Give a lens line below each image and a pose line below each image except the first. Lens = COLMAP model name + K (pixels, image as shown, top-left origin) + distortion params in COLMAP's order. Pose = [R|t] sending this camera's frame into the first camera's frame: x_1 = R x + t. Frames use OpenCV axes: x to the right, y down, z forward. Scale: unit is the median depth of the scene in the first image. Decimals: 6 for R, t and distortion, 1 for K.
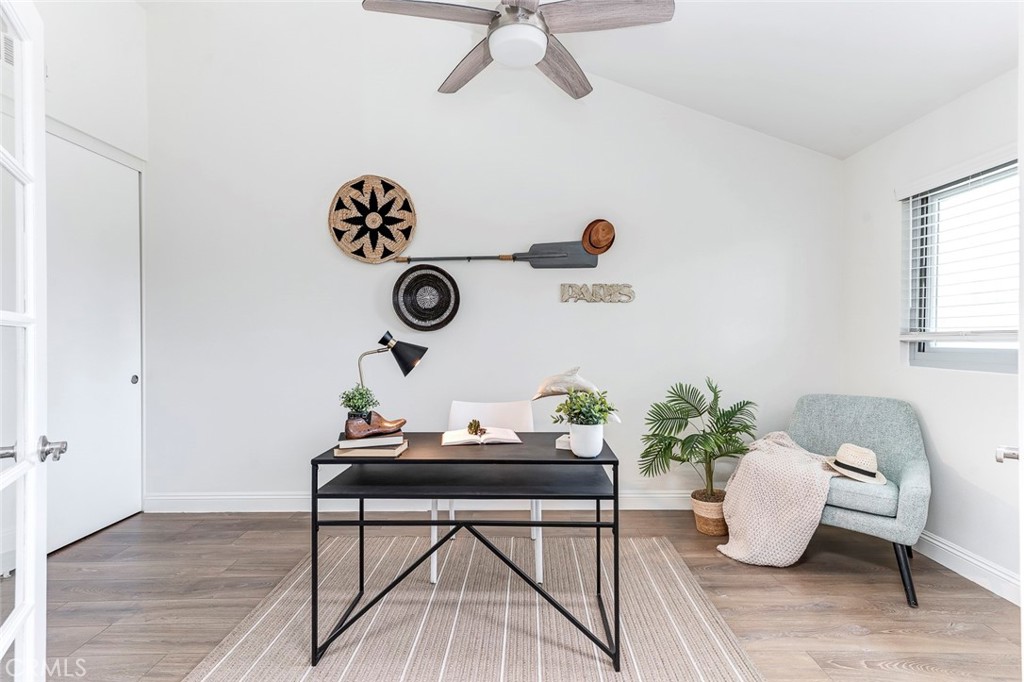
lens RADIAL K [[491.1, 0, 512.0], [0, 491.1, 341.0], [0, 0, 1]] dist [0.012496, 0.000650]
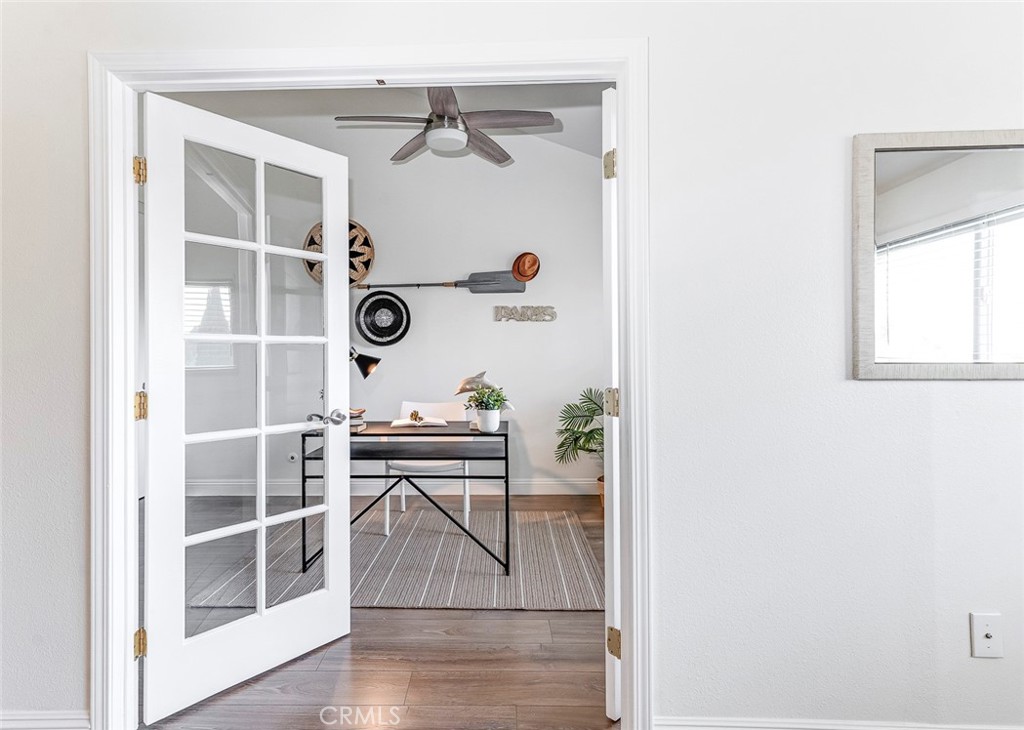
lens RADIAL K [[553.3, 0, 476.7], [0, 553.3, 350.8], [0, 0, 1]] dist [0.000046, -0.000102]
pose [[0.999804, -0.002974, -0.019570, 0.082748], [0.002819, 0.999965, -0.007937, 0.003319], [0.019593, 0.007881, 0.999777, -0.355798]]
